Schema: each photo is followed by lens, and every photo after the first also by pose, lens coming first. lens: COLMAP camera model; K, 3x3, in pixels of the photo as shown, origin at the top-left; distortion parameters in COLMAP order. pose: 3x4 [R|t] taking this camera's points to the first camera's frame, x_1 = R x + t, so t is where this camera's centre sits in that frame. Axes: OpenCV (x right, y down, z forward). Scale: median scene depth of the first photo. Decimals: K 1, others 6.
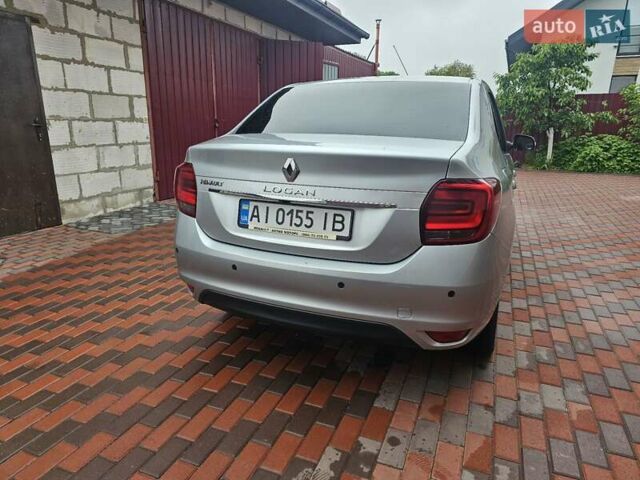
lens RADIAL K [[432.5, 0, 318.3], [0, 432.5, 240.1], [0, 0, 1]] dist [0.009962, 0.000106]
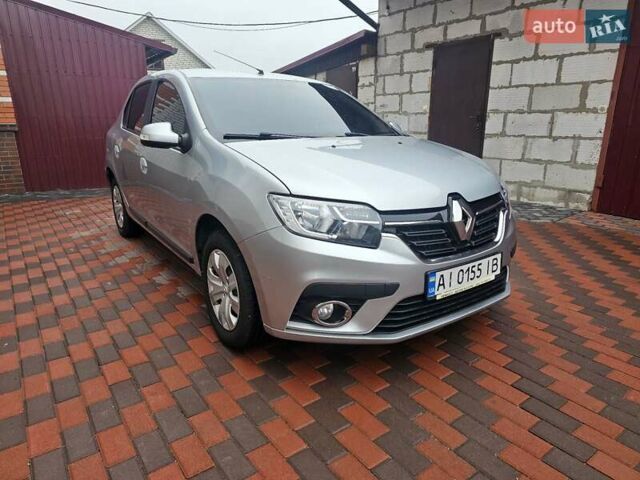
lens RADIAL K [[432.5, 0, 319.8], [0, 432.5, 241.5], [0, 0, 1]] dist [0.009962, 0.000106]
pose [[-0.528506, 0.224529, -0.818699, 0.663061], [-0.225036, 0.892836, 0.390132, -0.281703], [0.818560, 0.390423, -0.421342, 1.107906]]
